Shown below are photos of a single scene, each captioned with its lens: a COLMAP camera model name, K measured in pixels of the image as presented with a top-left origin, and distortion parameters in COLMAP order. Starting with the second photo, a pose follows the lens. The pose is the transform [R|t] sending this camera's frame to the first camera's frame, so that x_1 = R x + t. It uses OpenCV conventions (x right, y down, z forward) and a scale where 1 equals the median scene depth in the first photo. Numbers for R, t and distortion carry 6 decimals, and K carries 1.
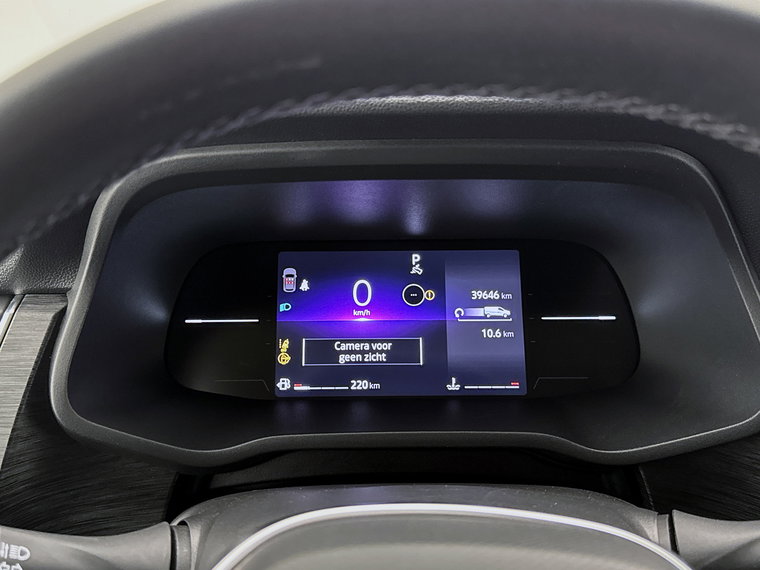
lens RADIAL K [[713.9, 0, 387.2], [0, 713.9, 292.8], [0, 0, 1]] dist [-0.035448, 0.000000]
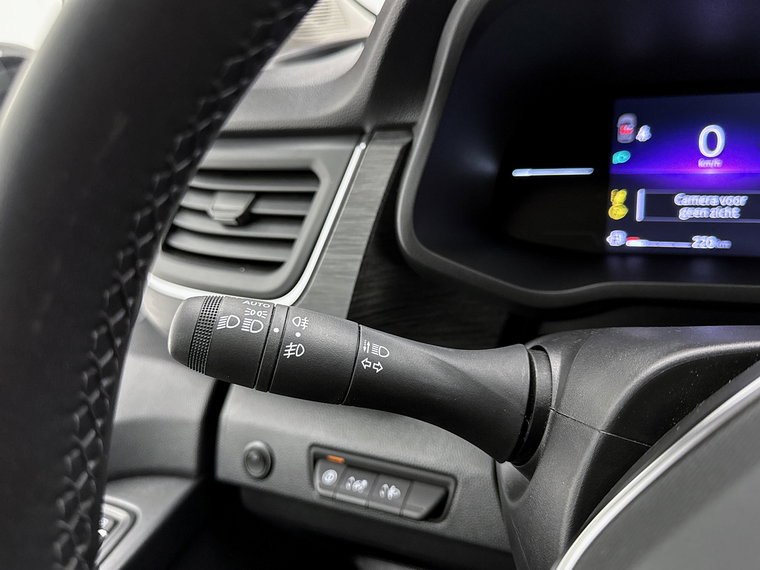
lens RADIAL K [[633.2, 0, 379.6], [0, 633.2, 279.2], [0, 0, 1]] dist [-0.042550, 0.003372]
pose [[0.906035, 0.067710, -0.417750, -0.092248], [-0.010076, 0.990289, 0.138656, 0.083878], [0.423082, -0.121418, 0.897919, 0.124883]]
